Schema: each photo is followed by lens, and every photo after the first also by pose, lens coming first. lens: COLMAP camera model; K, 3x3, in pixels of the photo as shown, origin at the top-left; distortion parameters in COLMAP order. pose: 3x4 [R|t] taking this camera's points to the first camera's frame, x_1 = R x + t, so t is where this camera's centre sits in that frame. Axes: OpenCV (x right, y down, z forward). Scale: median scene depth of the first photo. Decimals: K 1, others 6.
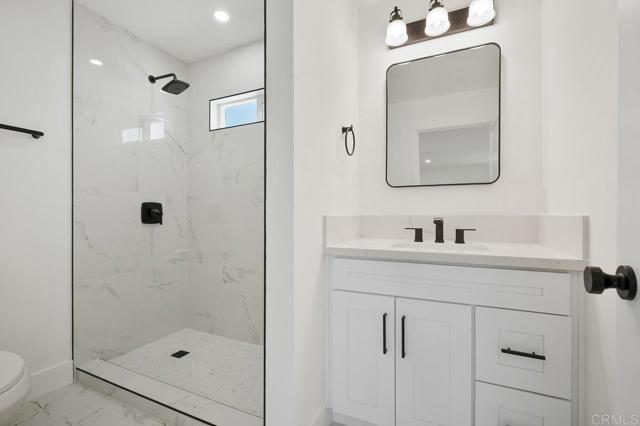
lens RADIAL K [[291.0, 0, 321.8], [0, 291.0, 214.3], [0, 0, 1]] dist [0.000422, 0.001611]
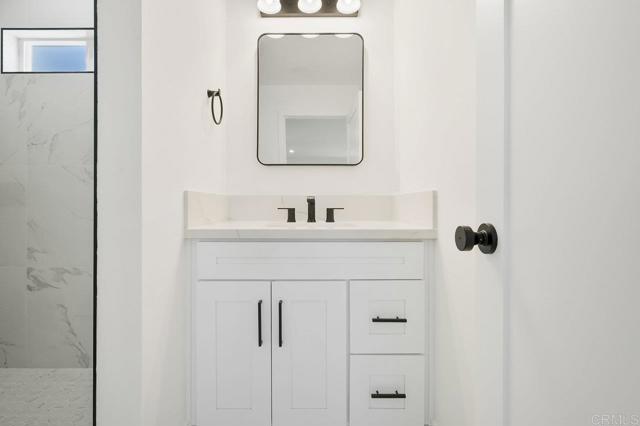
lens RADIAL K [[291.0, 0, 312.1], [0, 291.0, 203.4], [0, 0, 1]] dist [0.000422, 0.001611]
pose [[0.909987, -0.000339, 0.414638, -0.004145], [0.001901, 0.999993, -0.003353, 0.030412], [-0.414633, 0.003840, 0.909980, 0.079961]]
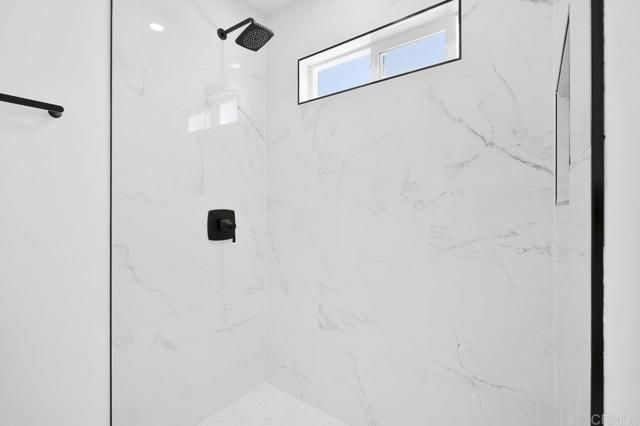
lens RADIAL K [[291.0, 0, 321.9], [0, 291.0, 203.4], [0, 0, 1]] dist [0.000422, 0.001611]
pose [[0.981223, -0.005941, -0.192786, -0.231988], [0.003679, 0.999920, -0.012090, -0.049966], [0.192843, 0.011154, 0.981166, 0.393332]]
